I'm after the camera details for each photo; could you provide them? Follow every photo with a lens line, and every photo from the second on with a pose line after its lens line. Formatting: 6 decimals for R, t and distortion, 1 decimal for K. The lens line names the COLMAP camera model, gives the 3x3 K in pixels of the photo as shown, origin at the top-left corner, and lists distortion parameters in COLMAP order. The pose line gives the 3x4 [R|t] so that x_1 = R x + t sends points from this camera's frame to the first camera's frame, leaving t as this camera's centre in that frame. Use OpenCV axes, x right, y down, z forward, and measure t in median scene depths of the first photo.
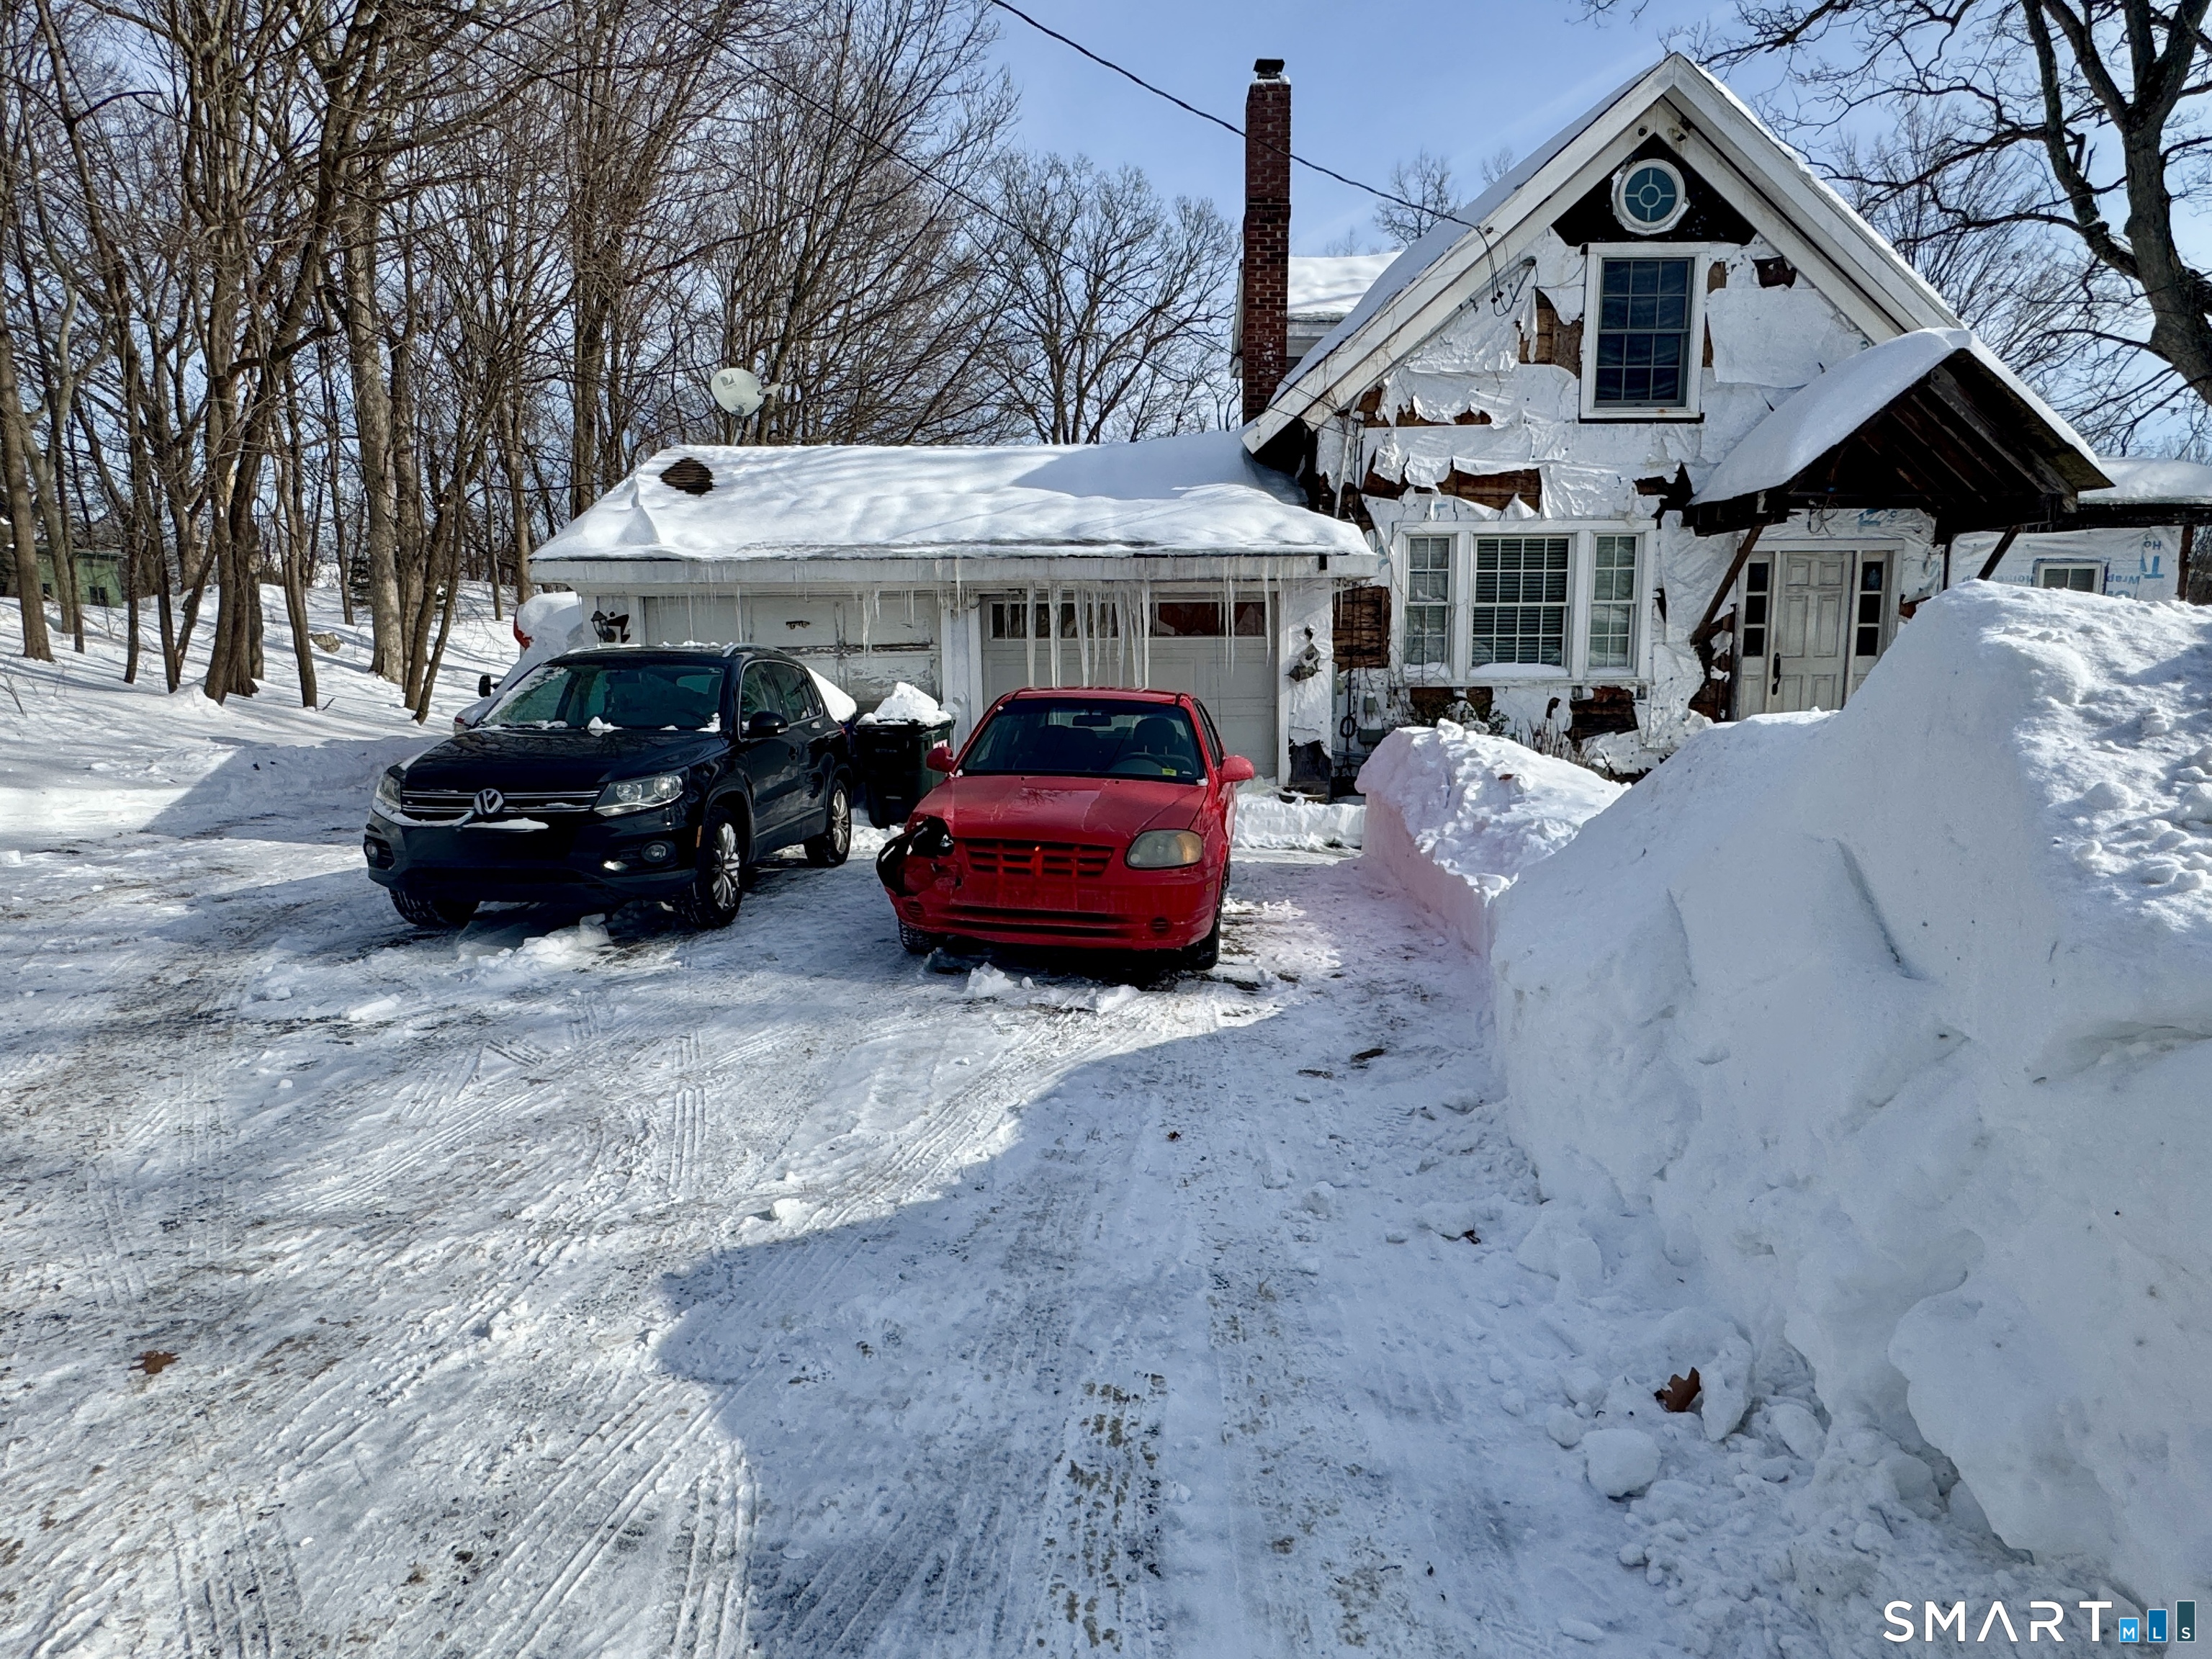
lens RADIAL K [[1219.7, 0, 1105.5], [0, 1219.7, 829.8], [0, 0, 1]] dist [-0.006223, 0.000948]
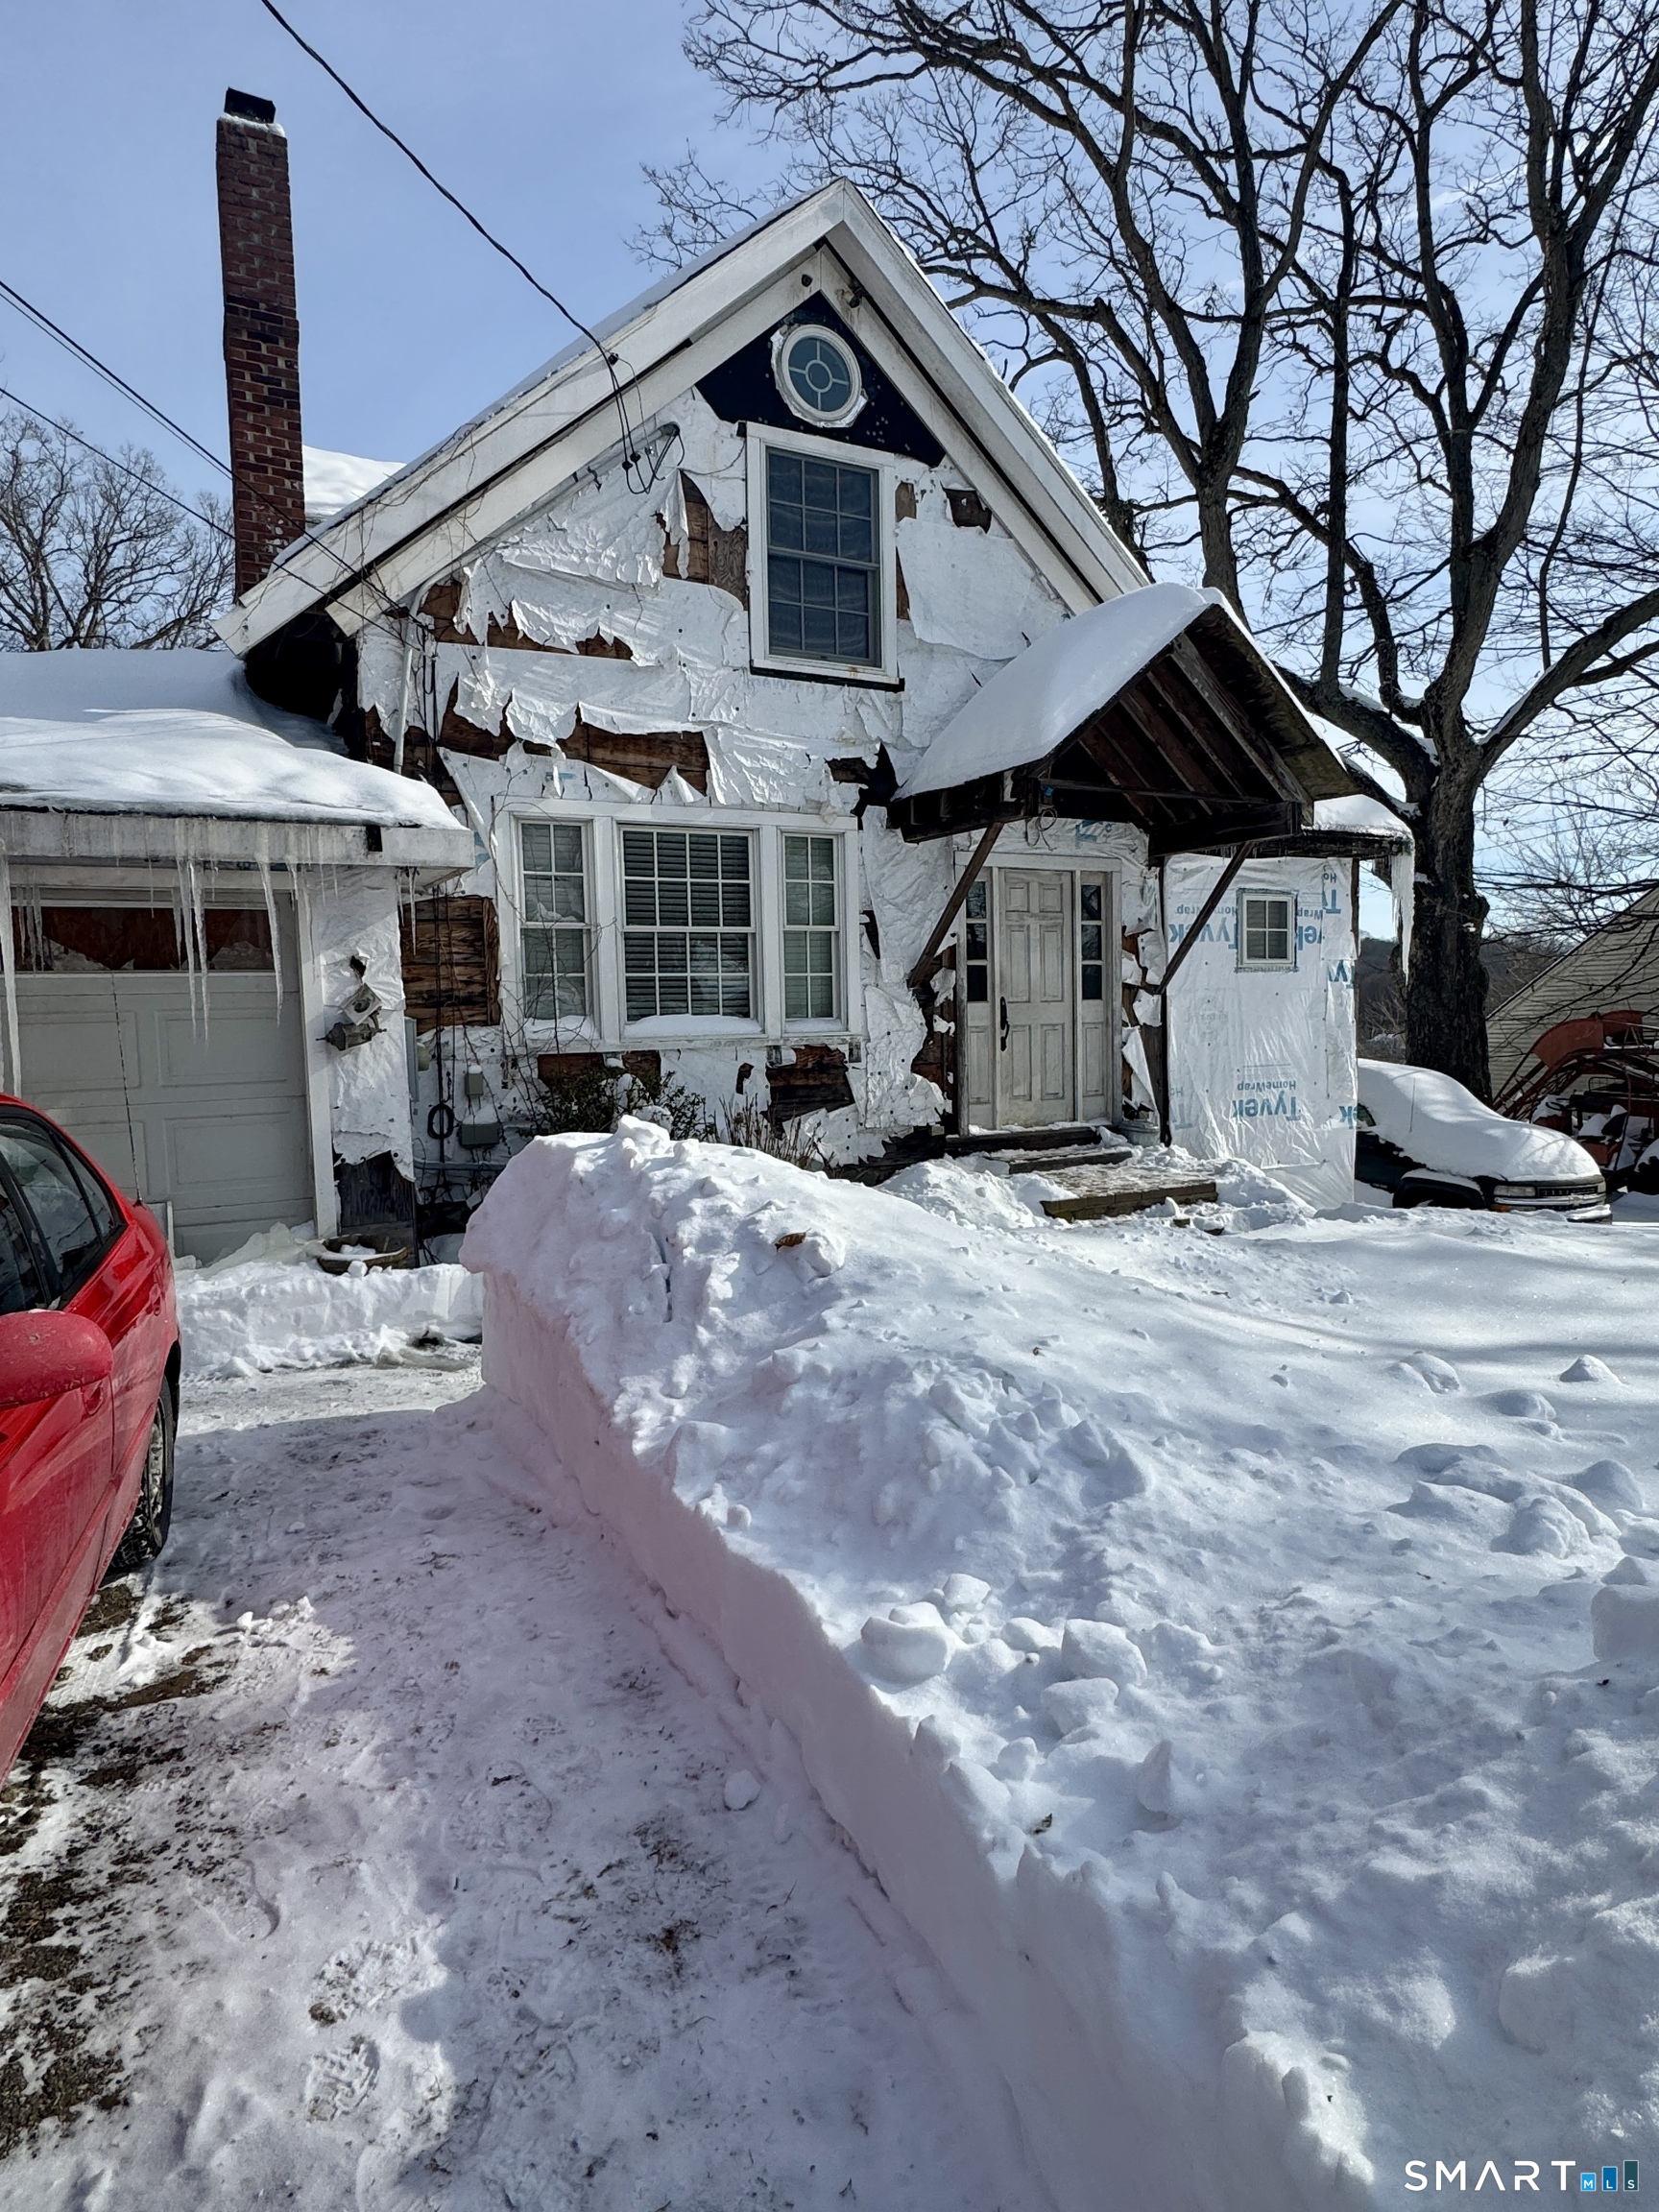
lens RADIAL K [[1219.7, 0, 827.0], [0, 1219.7, 1104.4], [0, 0, 1]] dist [-0.006223, 0.000948]
pose [[0.877443, -0.047847, 0.477288, 0.081328], [0.083565, 0.995045, -0.053874, -0.046265], [-0.472345, 0.087156, 0.877094, 0.388884]]
